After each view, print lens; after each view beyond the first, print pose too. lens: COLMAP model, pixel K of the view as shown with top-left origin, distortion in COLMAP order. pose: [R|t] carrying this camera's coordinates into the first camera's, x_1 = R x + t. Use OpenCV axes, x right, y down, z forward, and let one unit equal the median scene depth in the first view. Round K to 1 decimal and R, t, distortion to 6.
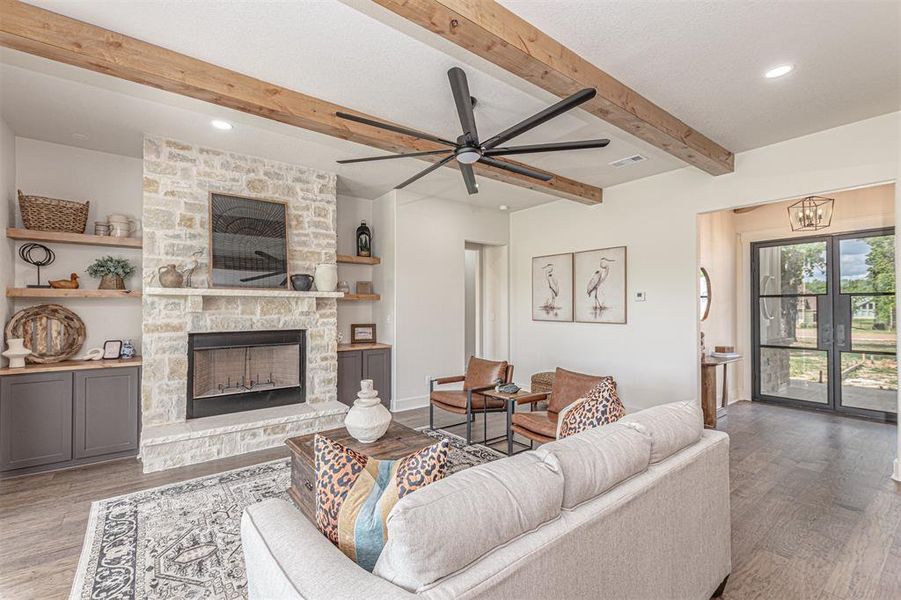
lens RADIAL K [[392.2, 0, 445.0], [0, 392.2, 304.9], [0, 0, 1]] dist [0.003537, -0.001106]
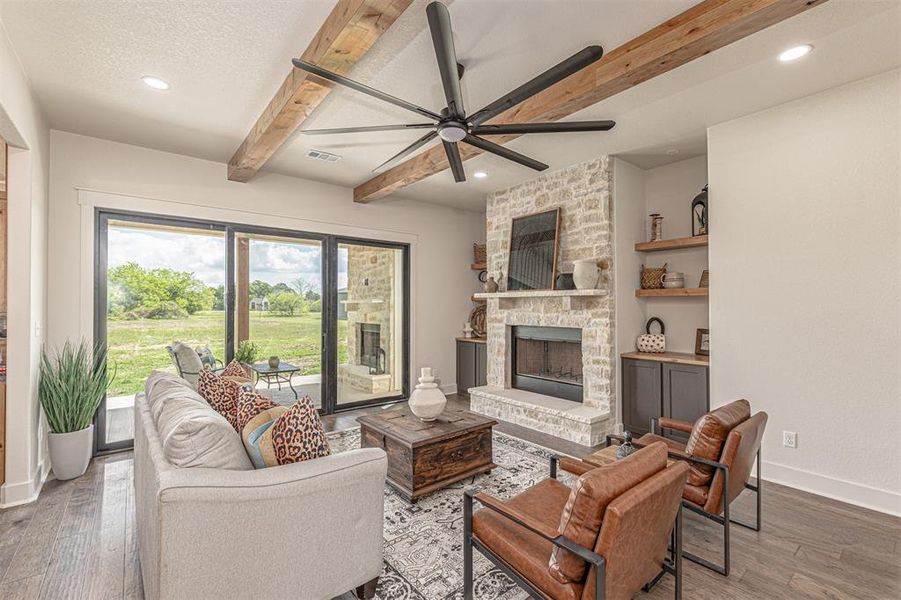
lens RADIAL K [[392.2, 0, 445.7], [0, 392.2, 300.6], [0, 0, 1]] dist [0.003537, -0.001106]
pose [[0.030690, -0.010818, -0.999470, 0.617715], [0.011651, 0.999877, -0.010465, -0.001227], [0.999461, -0.011324, 0.030812, 0.634090]]
